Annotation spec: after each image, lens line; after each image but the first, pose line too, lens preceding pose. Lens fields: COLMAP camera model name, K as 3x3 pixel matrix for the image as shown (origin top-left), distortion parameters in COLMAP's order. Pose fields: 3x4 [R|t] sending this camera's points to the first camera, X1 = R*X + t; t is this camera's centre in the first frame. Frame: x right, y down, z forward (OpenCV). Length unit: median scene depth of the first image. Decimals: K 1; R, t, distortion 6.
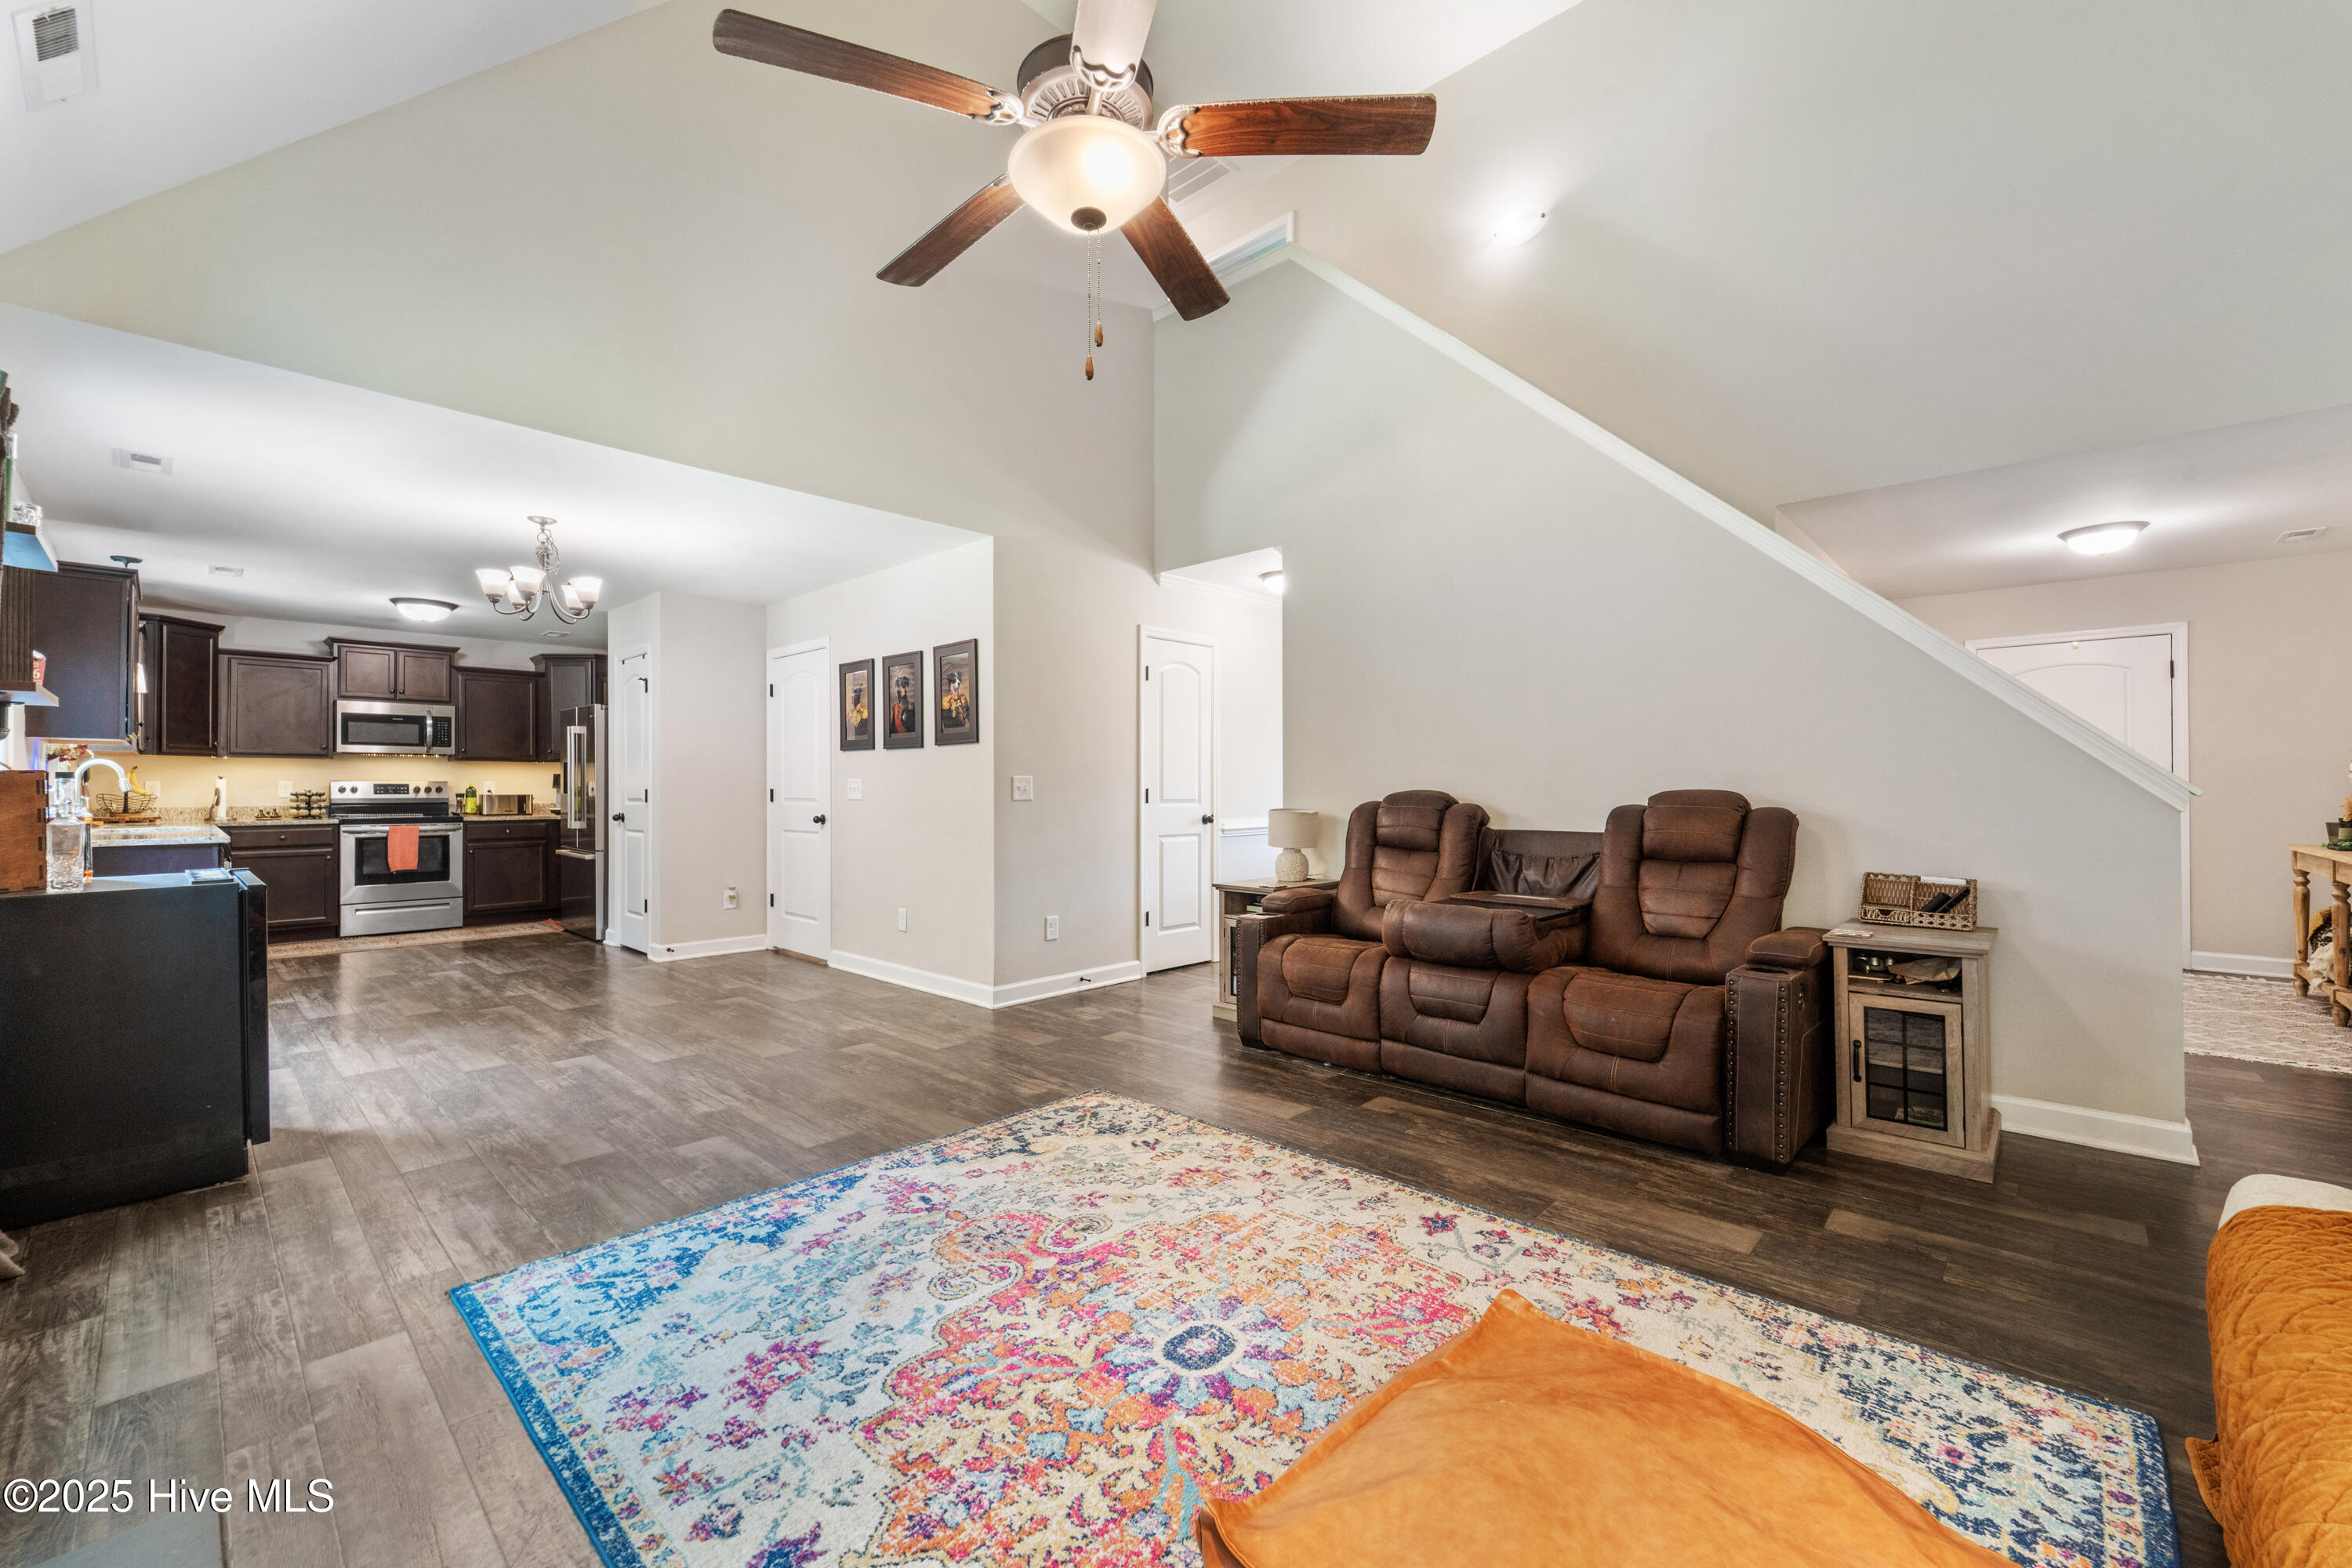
lens RADIAL K [[972.3, 0, 1176.0], [0, 972.3, 784.0], [0, 0, 1]] dist [-0.000348, -0.000245]
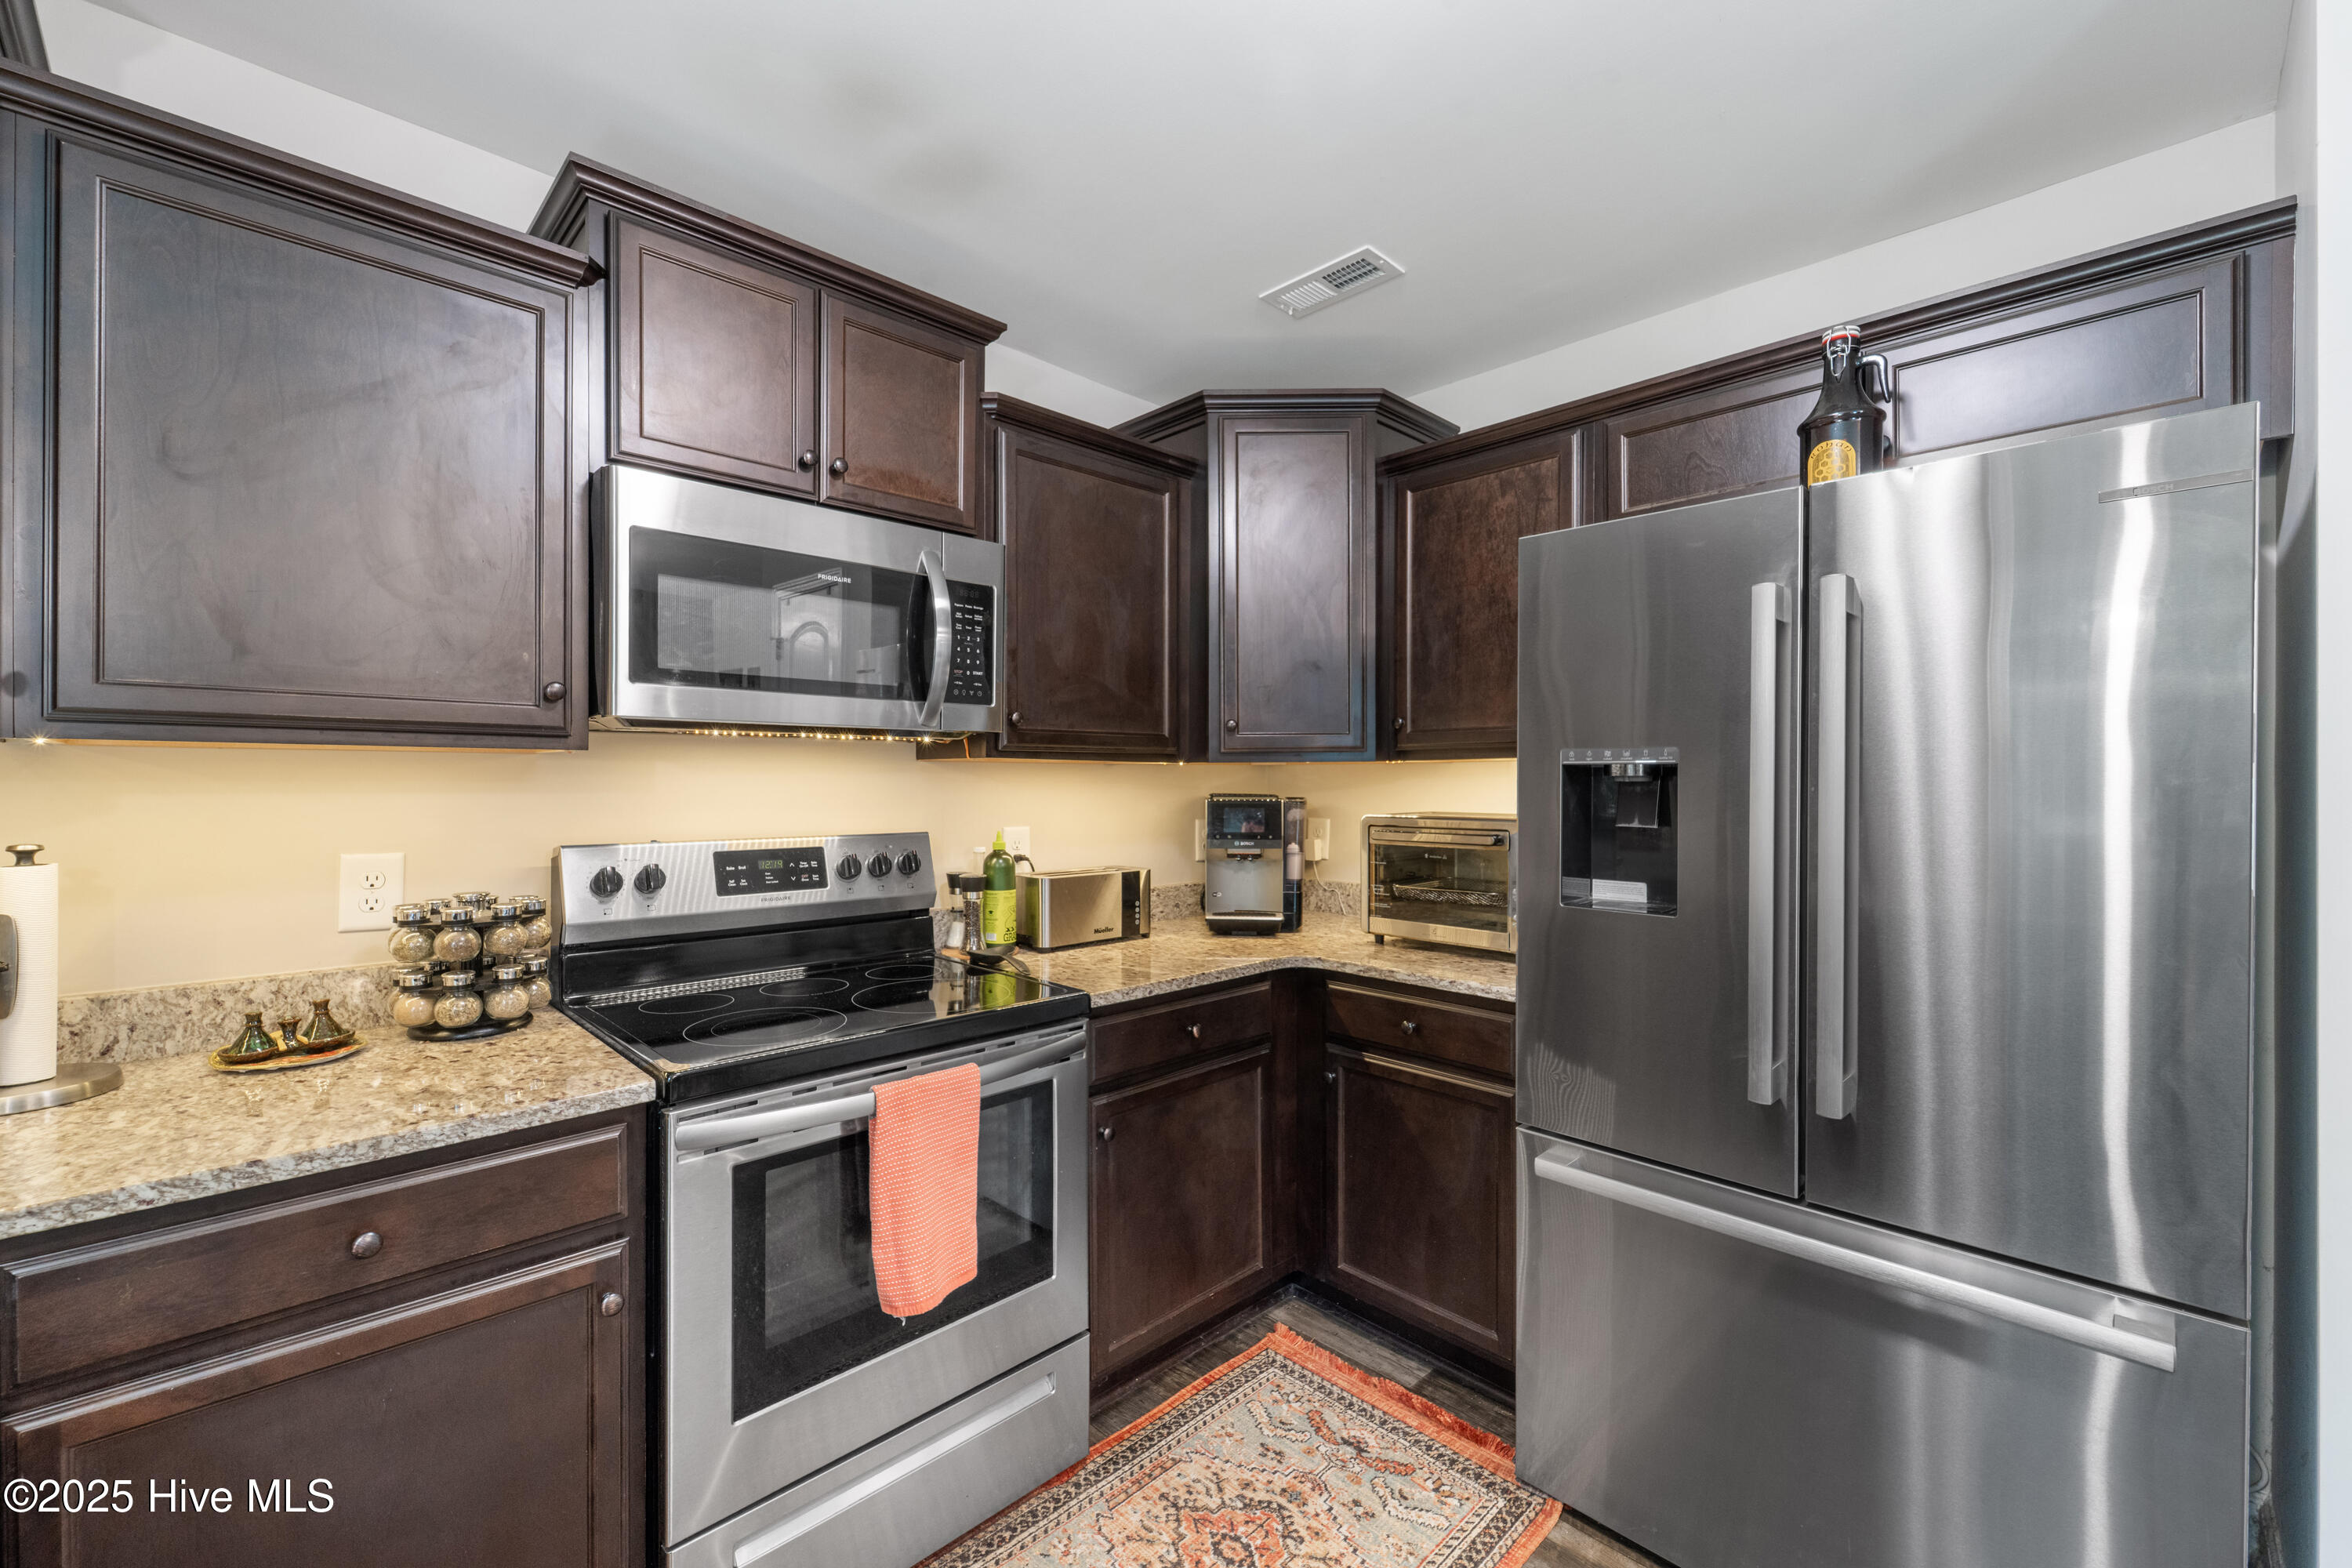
lens RADIAL K [[972.3, 0, 1176.0], [0, 972.3, 784.0], [0, 0, 1]] dist [-0.000348, -0.000245]
pose [[0.999402, 0.006103, -0.034046, -0.709897], [-0.005829, 0.999950, 0.008128, -0.020486], [0.034094, -0.007925, 0.999387, 0.768493]]
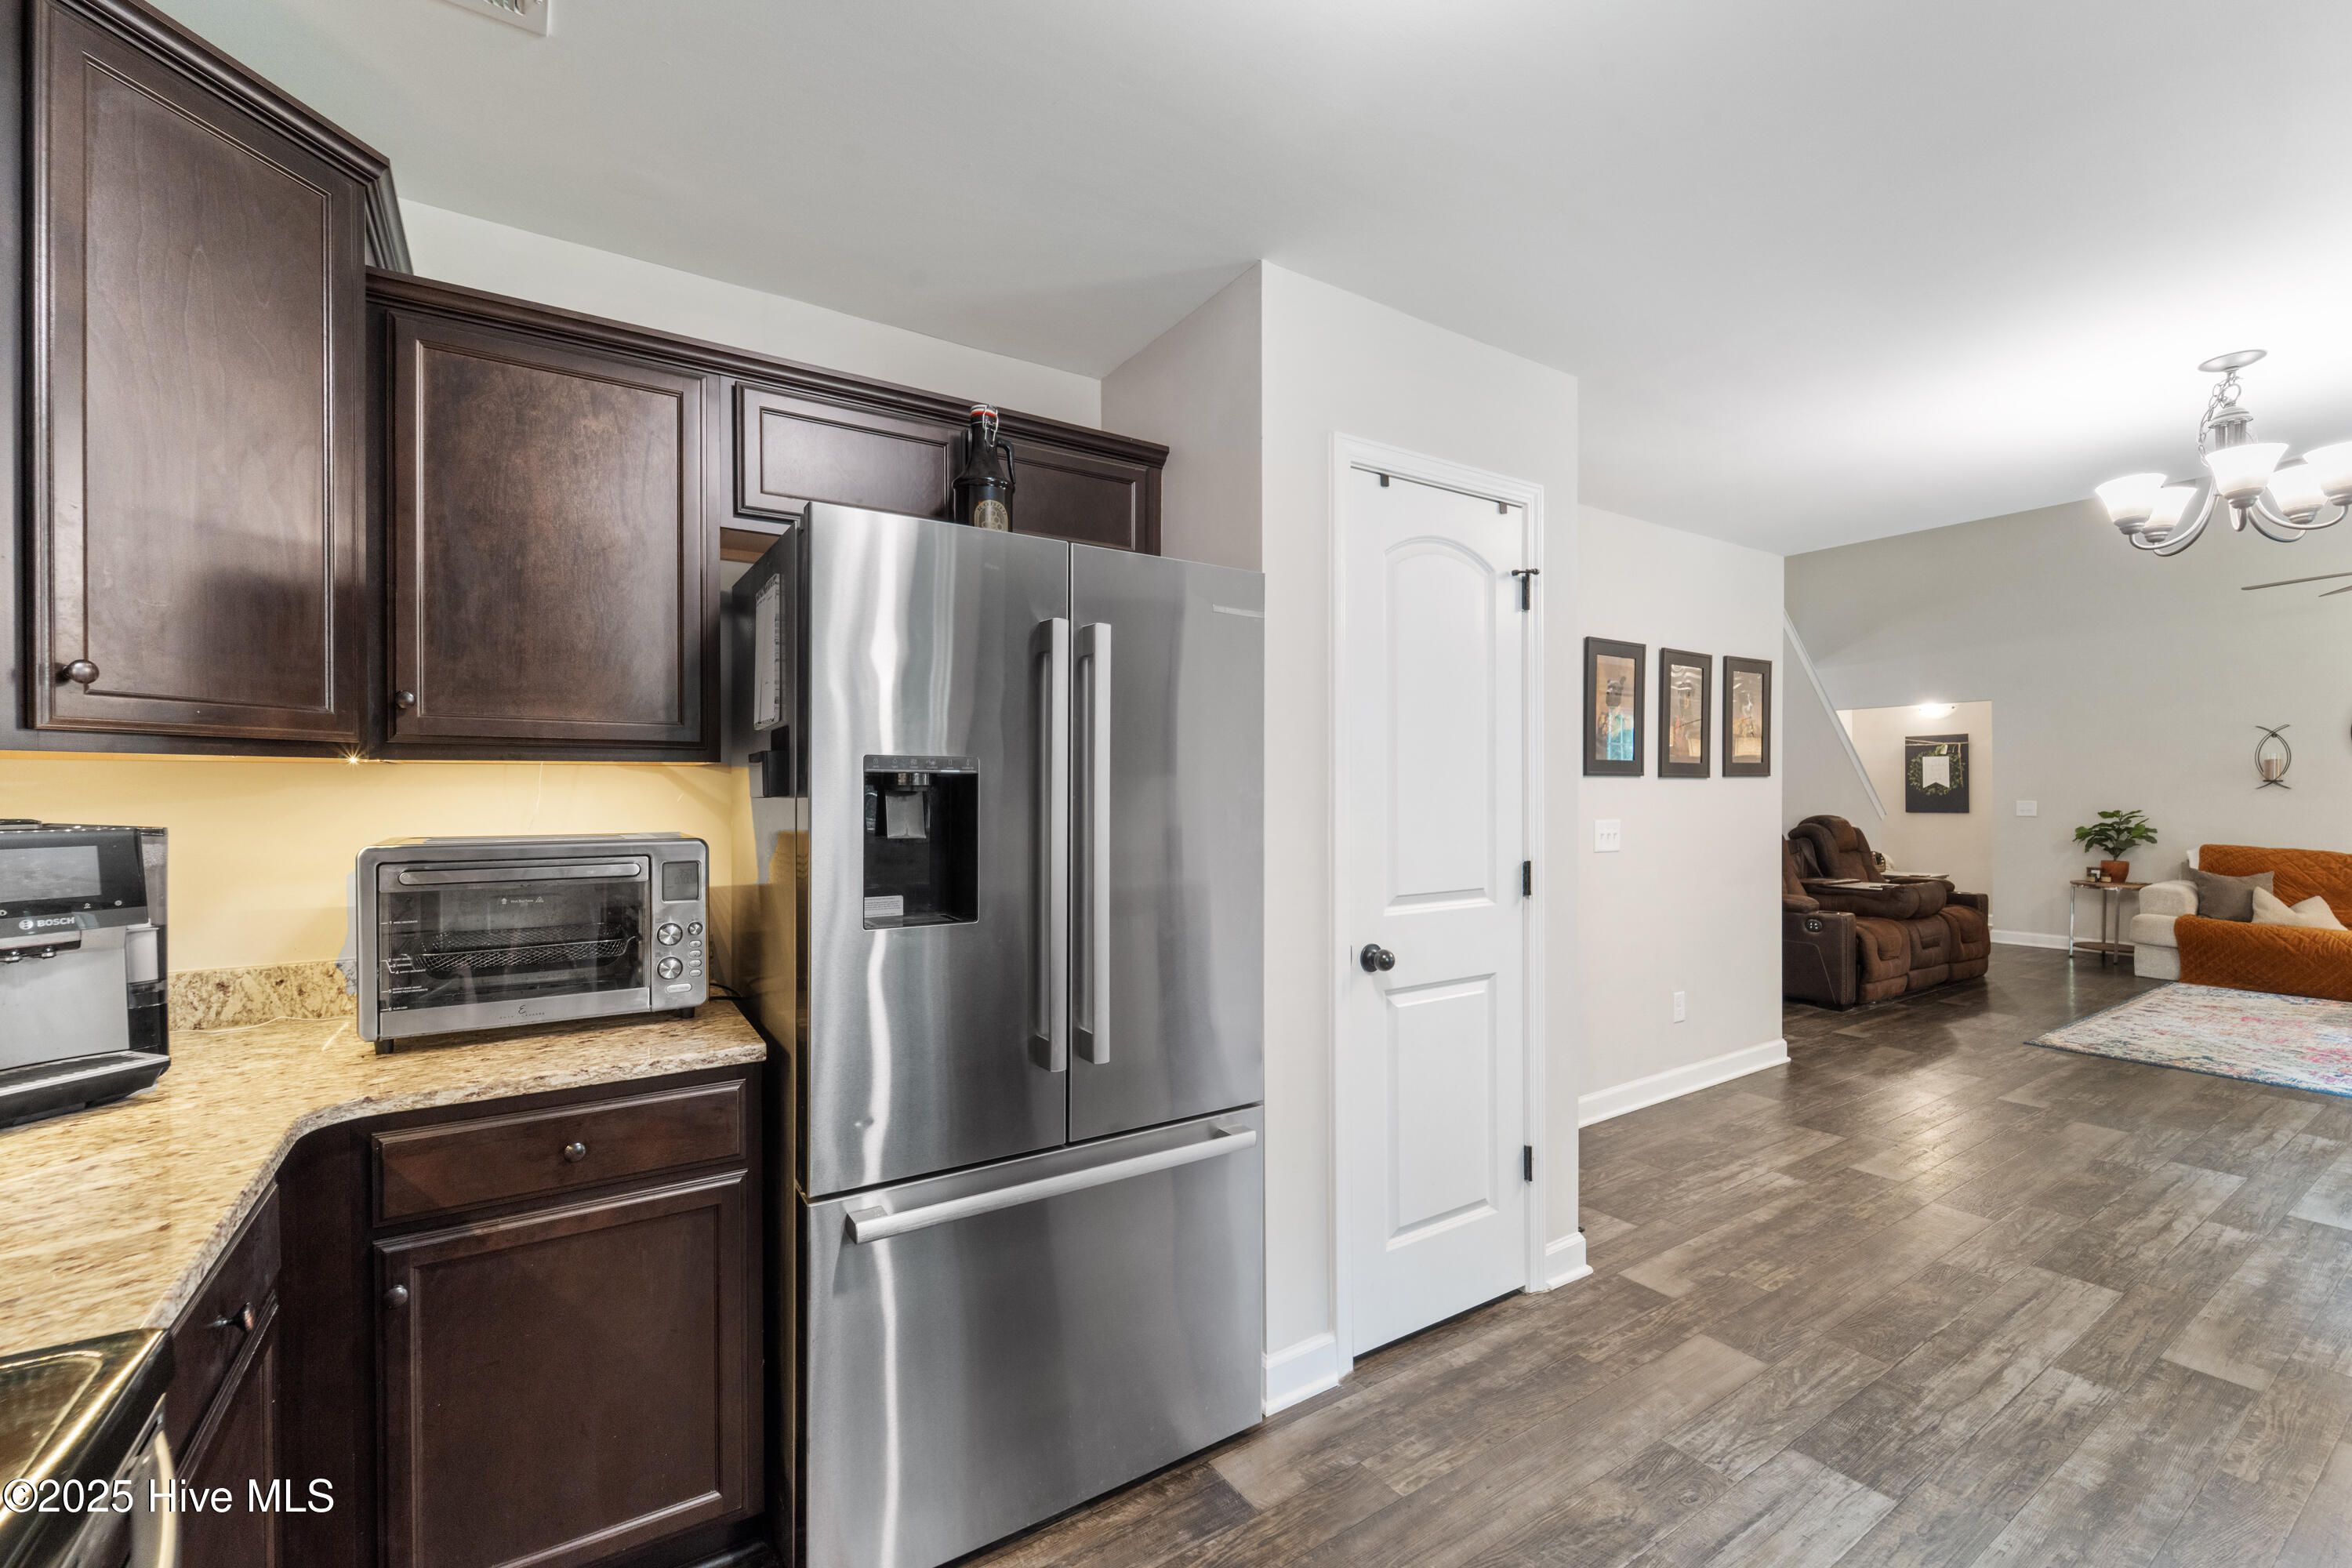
lens RADIAL K [[972.3, 0, 1176.0], [0, 972.3, 784.0], [0, 0, 1]] dist [-0.000348, -0.000245]
pose [[0.227742, 0.014962, 0.973606, -0.844583], [-0.005472, 0.999886, -0.014086, -0.018007], [-0.973706, -0.002120, 0.227798, 0.930572]]
